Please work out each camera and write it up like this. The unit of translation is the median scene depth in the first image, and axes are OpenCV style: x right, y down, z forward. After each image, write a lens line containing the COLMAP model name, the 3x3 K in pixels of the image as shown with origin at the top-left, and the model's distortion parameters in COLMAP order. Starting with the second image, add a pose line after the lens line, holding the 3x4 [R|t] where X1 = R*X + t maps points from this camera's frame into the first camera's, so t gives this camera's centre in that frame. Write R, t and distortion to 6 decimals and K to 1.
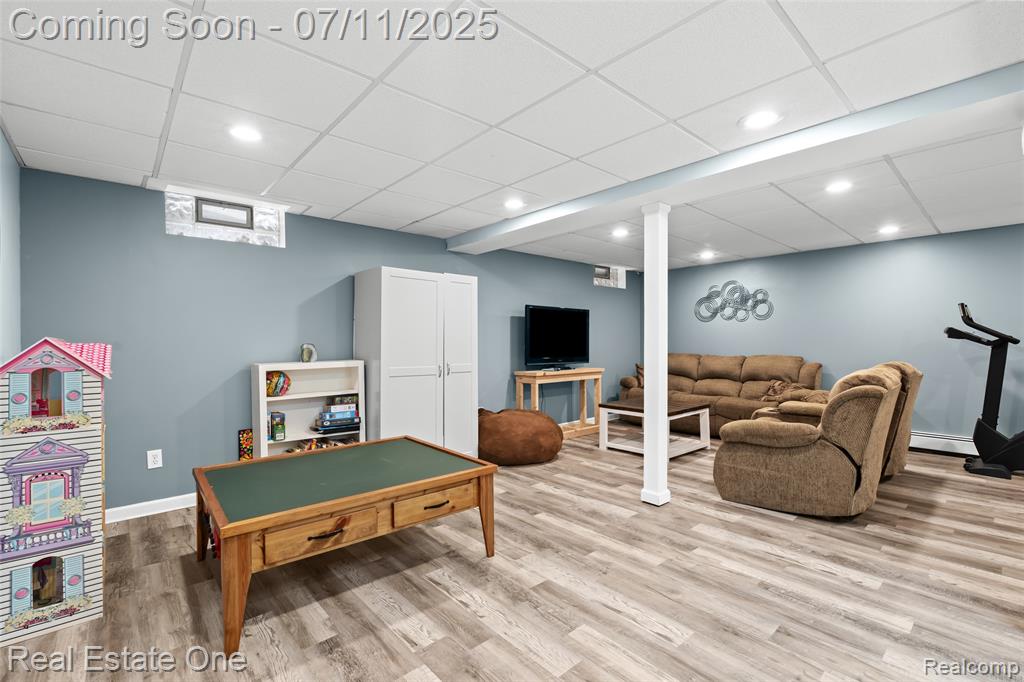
lens RADIAL K [[449.3, 0, 511.0], [0, 449.3, 341.6], [0, 0, 1]] dist [-0.003662, -0.000493]
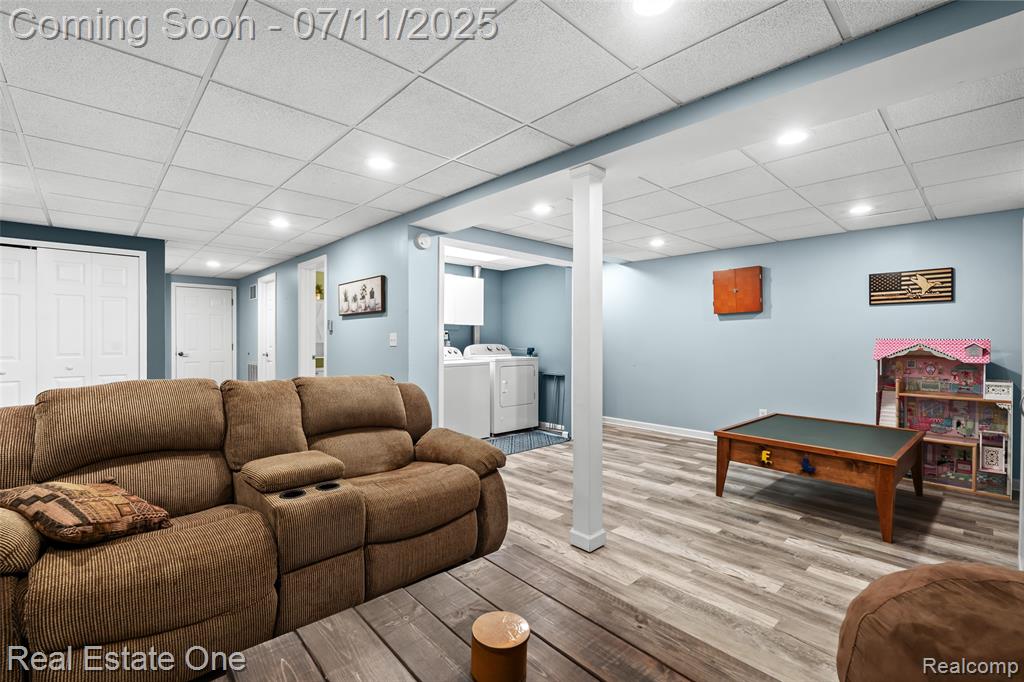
lens RADIAL K [[449.3, 0, 511.0], [0, 449.3, 341.6], [0, 0, 1]] dist [-0.003662, -0.000493]
pose [[-0.999607, -0.000022, -0.028041, 0.599710], [-0.000251, 0.999967, 0.008162, -0.010357], [0.028040, 0.008166, -0.999573, 2.232675]]
